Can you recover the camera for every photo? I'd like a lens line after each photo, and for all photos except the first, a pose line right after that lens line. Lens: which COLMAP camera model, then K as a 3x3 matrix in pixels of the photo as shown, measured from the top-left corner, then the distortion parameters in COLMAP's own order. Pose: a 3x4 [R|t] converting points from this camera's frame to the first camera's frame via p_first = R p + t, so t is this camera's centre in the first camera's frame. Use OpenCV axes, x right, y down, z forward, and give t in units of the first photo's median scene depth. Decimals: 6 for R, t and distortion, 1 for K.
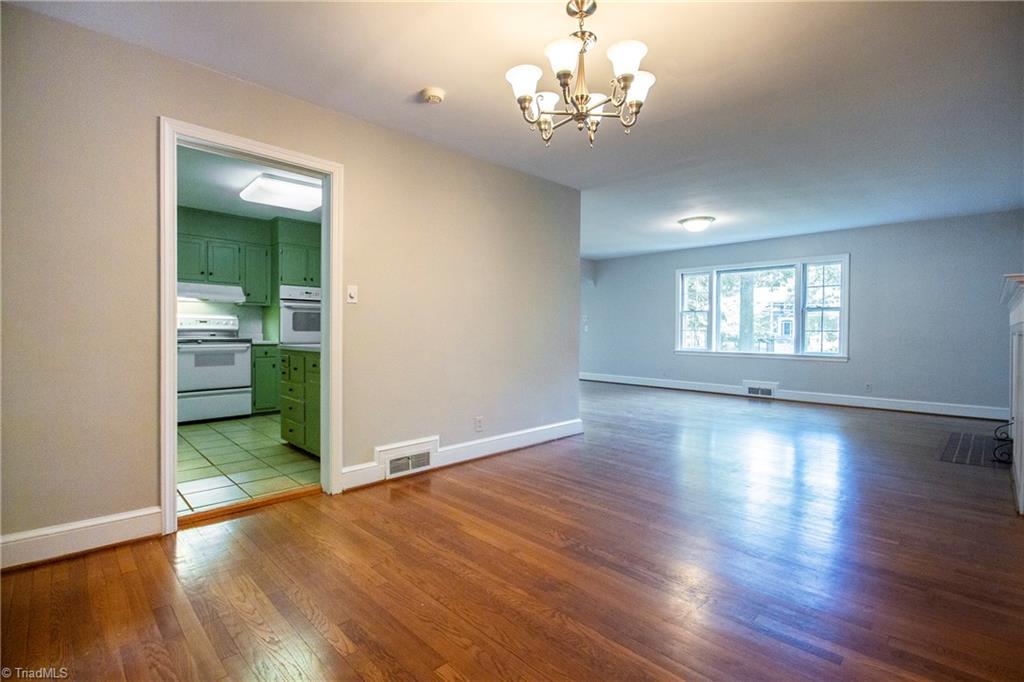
lens RADIAL K [[473.3, 0, 509.0], [0, 473.3, 339.9], [0, 0, 1]] dist [0.003048, -0.000524]
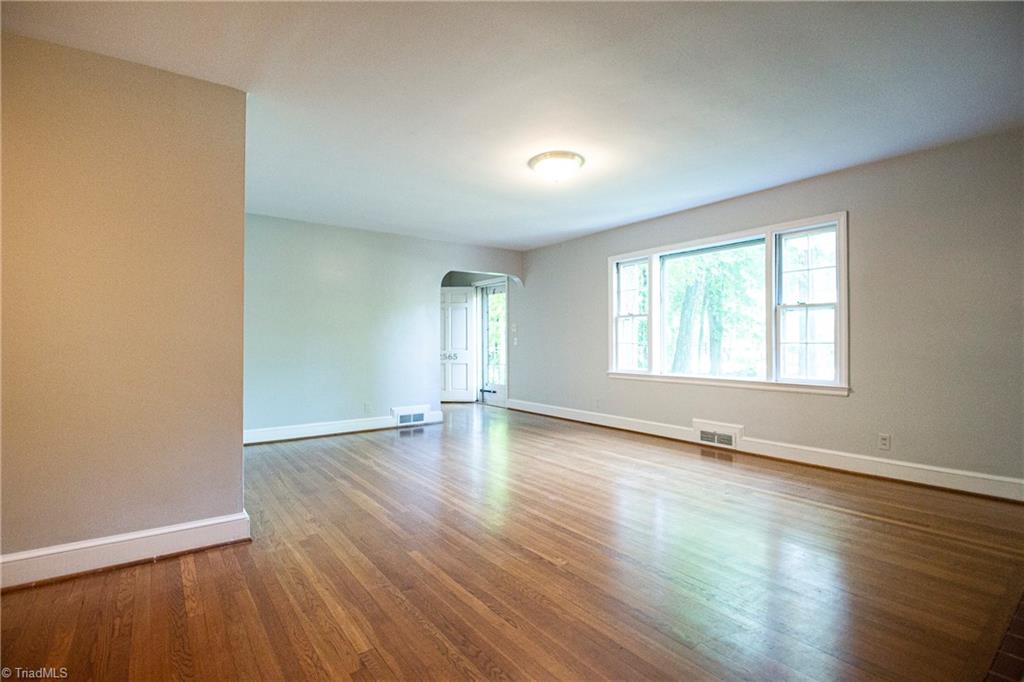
lens RADIAL K [[473.3, 0, 515.4], [0, 473.3, 340.2], [0, 0, 1]] dist [0.003048, -0.000524]
pose [[0.993483, -0.008216, -0.113683, 0.338125], [0.004655, 0.999491, -0.031553, -0.004209], [0.113884, 0.030818, 0.993016, 0.334969]]
